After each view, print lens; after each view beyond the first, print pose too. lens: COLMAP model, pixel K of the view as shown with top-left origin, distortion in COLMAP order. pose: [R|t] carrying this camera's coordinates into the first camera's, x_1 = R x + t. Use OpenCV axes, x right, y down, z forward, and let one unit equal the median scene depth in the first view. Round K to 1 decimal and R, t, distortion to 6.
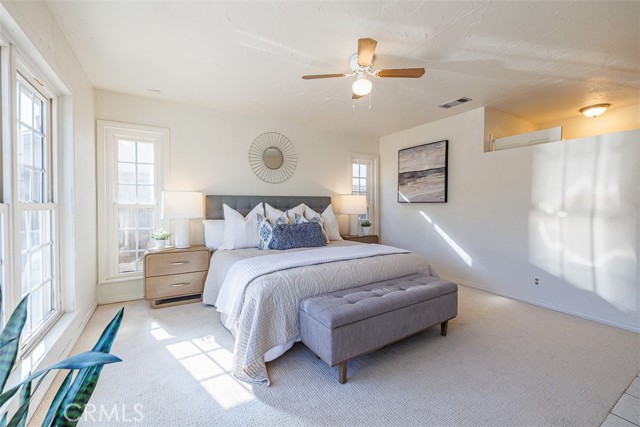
lens RADIAL K [[273.6, 0, 321.5], [0, 273.6, 210.3], [0, 0, 1]] dist [-0.006354, -0.000625]
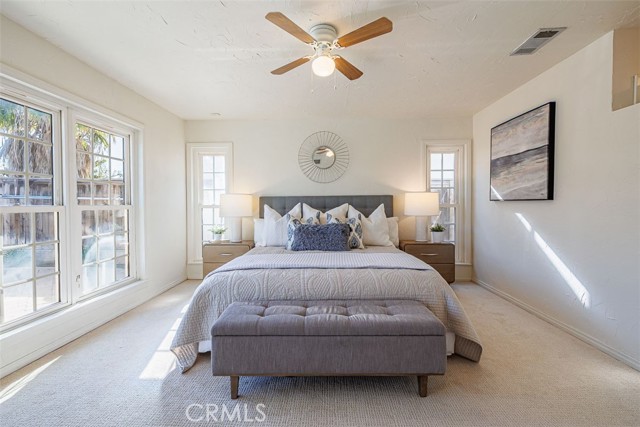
lens RADIAL K [[273.6, 0, 318.6], [0, 273.6, 211.2], [0, 0, 1]] dist [-0.006354, -0.000625]
pose [[0.832458, 0.008444, -0.554024, 0.411504], [-0.004757, 0.999956, 0.008092, -0.005768], [0.554068, -0.004101, 0.832462, 0.193622]]
